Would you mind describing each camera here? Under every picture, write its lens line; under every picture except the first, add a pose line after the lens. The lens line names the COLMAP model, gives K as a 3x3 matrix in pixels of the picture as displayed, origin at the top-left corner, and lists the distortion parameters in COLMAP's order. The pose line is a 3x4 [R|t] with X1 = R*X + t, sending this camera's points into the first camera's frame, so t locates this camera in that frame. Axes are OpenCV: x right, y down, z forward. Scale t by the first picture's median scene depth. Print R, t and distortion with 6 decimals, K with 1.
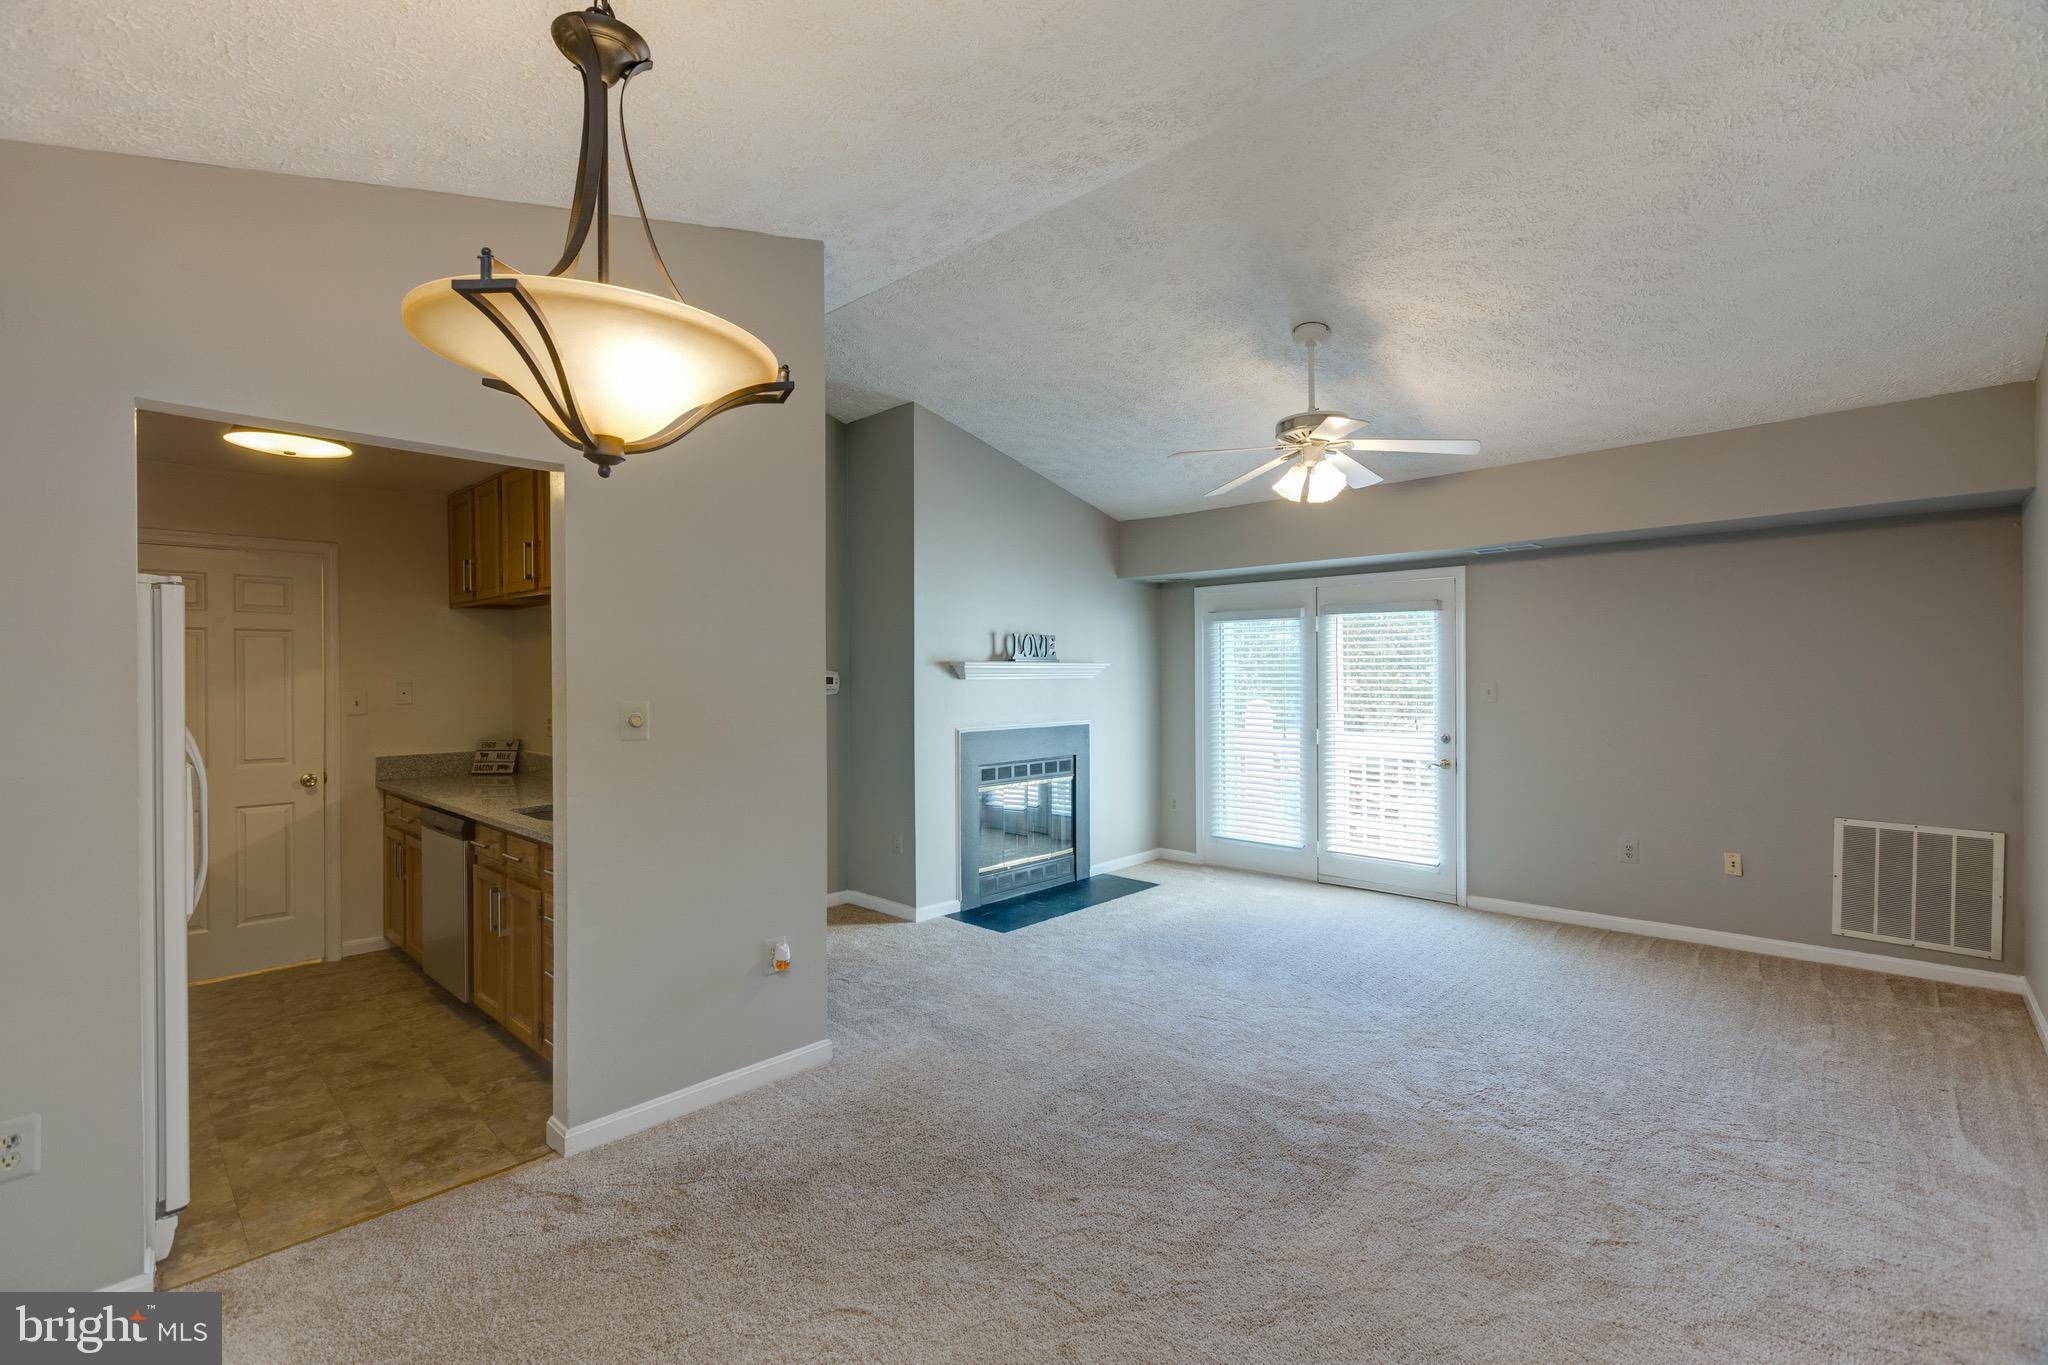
lens RADIAL K [[908.9, 0, 1031.1], [0, 908.9, 679.2], [0, 0, 1]] dist [0.004214, -0.001335]
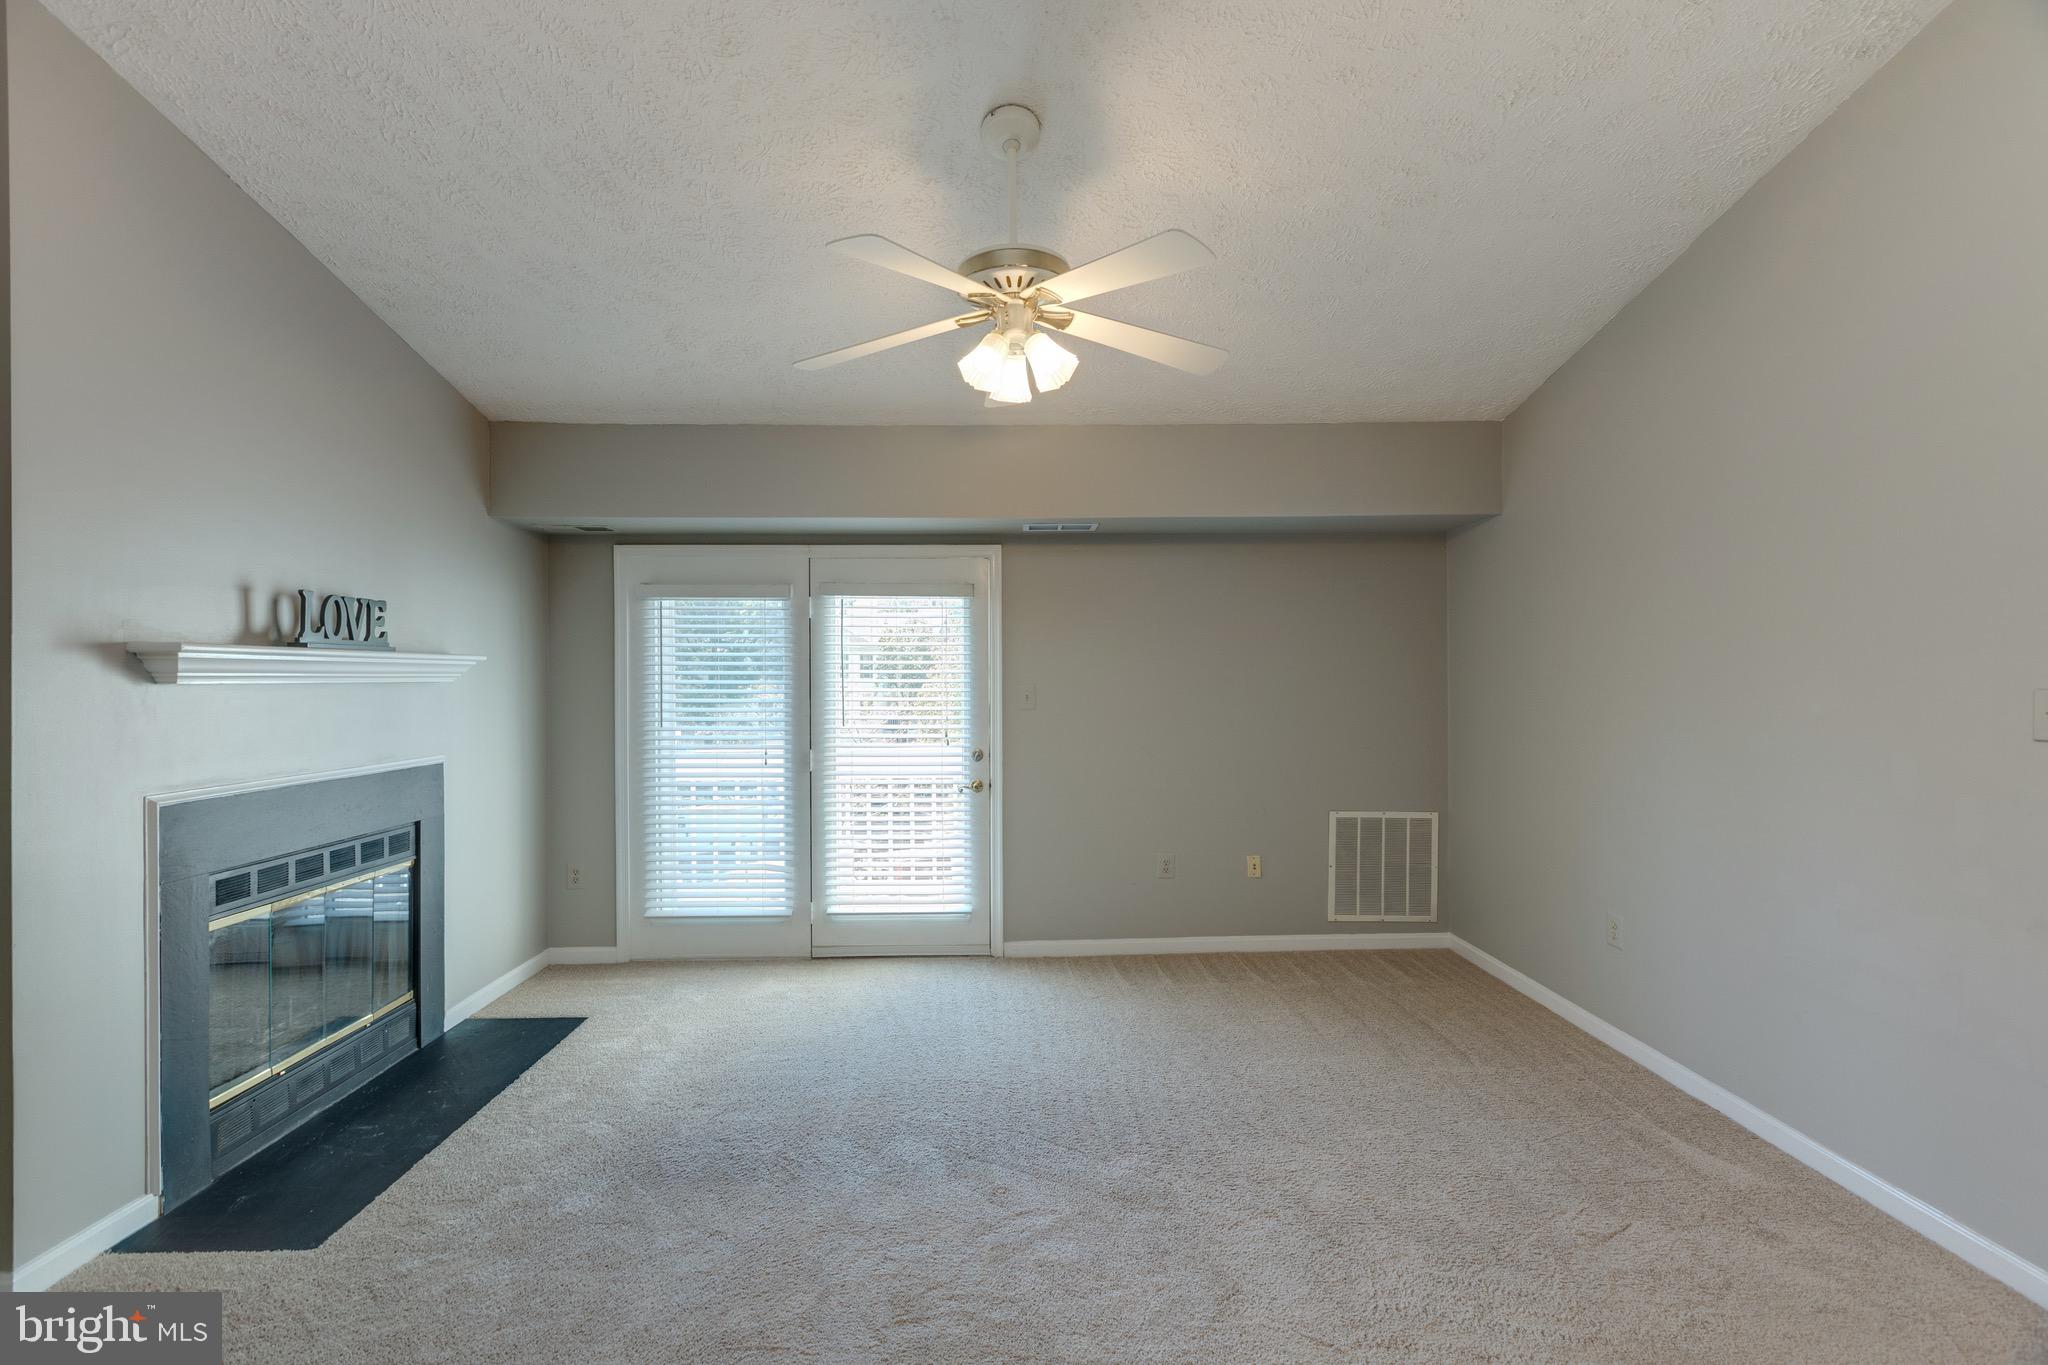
lens RADIAL K [[908.9, 0, 1028.2], [0, 908.9, 677.6], [0, 0, 1]] dist [0.004214, -0.001335]
pose [[0.708055, 0.001484, 0.706156, -0.099929], [0.004111, 0.999972, -0.006224, 0.001560], [-0.706146, 0.007310, 0.708029, 0.432990]]
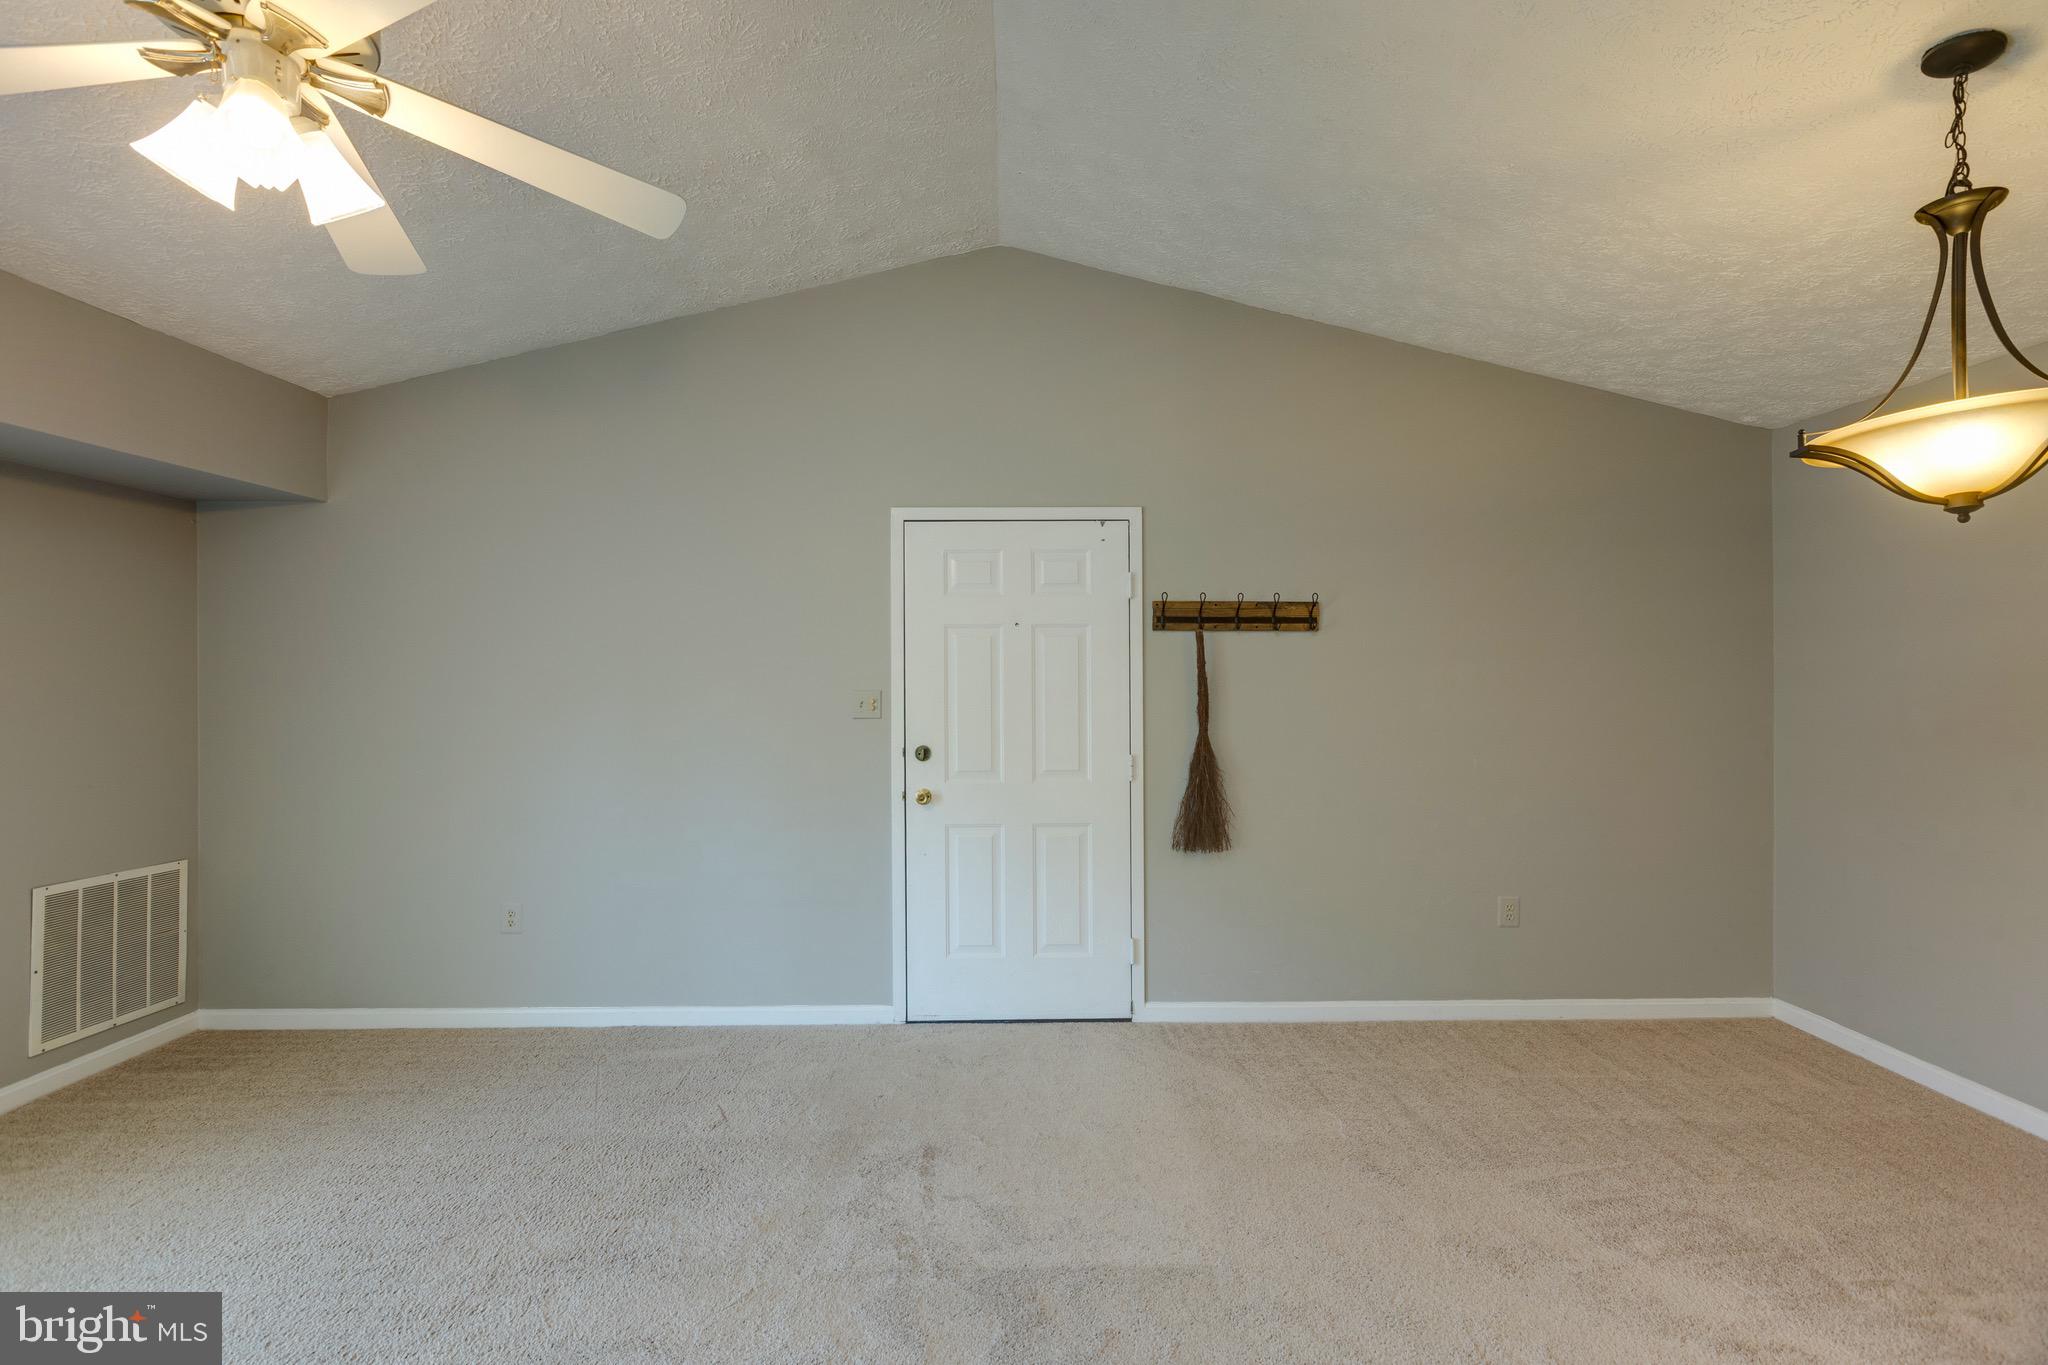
lens RADIAL K [[908.9, 0, 1032.1], [0, 908.9, 679.6], [0, 0, 1]] dist [0.004214, -0.001335]
pose [[-0.692140, 0.008543, 0.721713, -0.134266], [0.008929, 0.999955, -0.003274, 0.000923], [-0.721708, 0.004178, -0.692185, 0.810624]]
